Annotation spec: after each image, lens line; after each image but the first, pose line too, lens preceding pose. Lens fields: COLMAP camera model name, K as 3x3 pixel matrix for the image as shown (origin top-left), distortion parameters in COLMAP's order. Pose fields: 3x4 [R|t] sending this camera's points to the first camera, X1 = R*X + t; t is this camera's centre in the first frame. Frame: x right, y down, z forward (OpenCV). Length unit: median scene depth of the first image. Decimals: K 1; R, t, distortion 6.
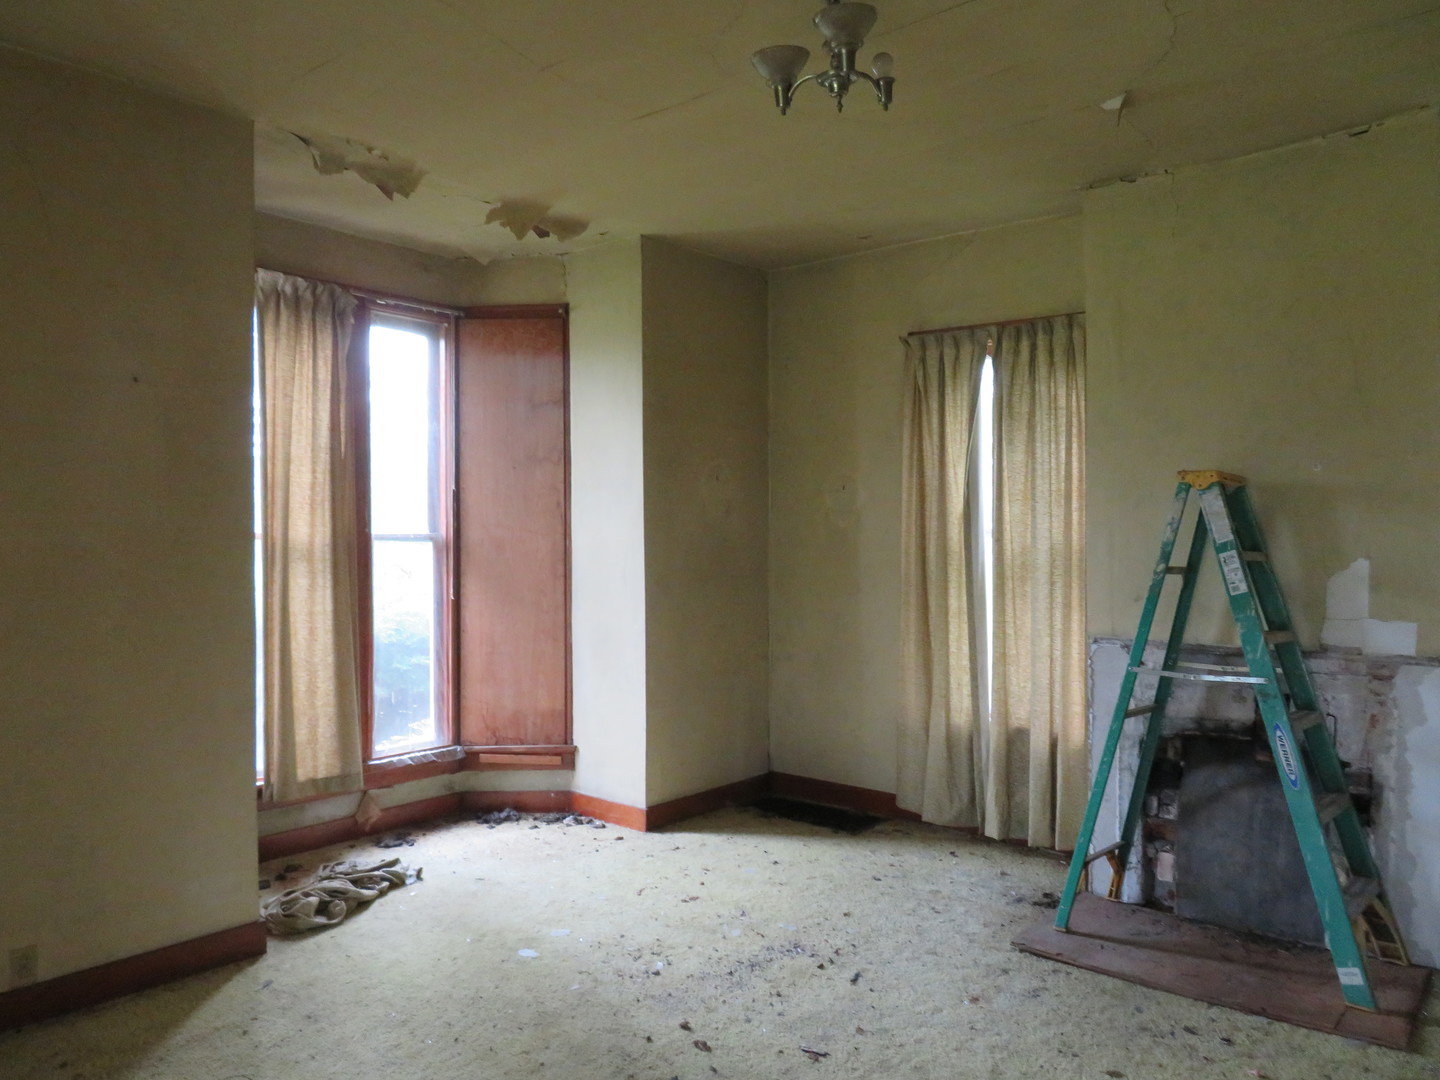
lens RADIAL K [[1049.7, 0, 719.0], [0, 1049.7, 543.7], [0, 0, 1]] dist [-0.012954, -0.006656]
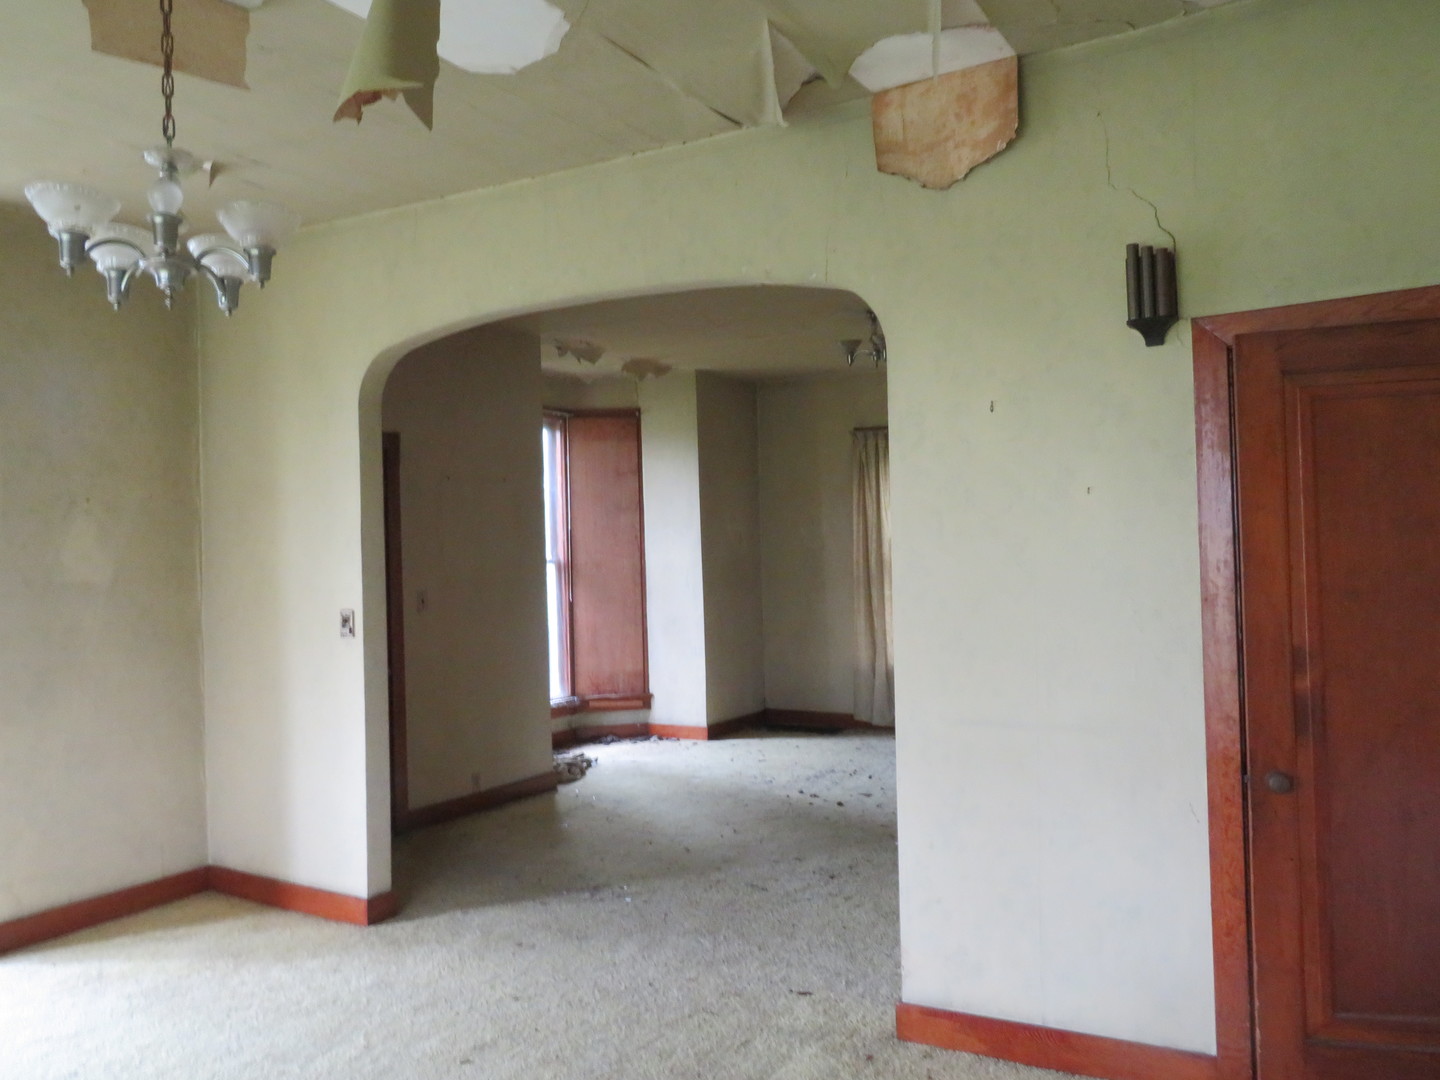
lens RADIAL K [[1131.8, 0, 720.4], [0, 1131.8, 536.5], [0, 0, 1]] dist [0.005044, 0.000588]
pose [[0.984632, -0.020707, 0.173411, -0.323445], [0.024847, 0.999455, -0.021740, 0.000360], [-0.172866, 0.025714, 0.984610, -0.672437]]
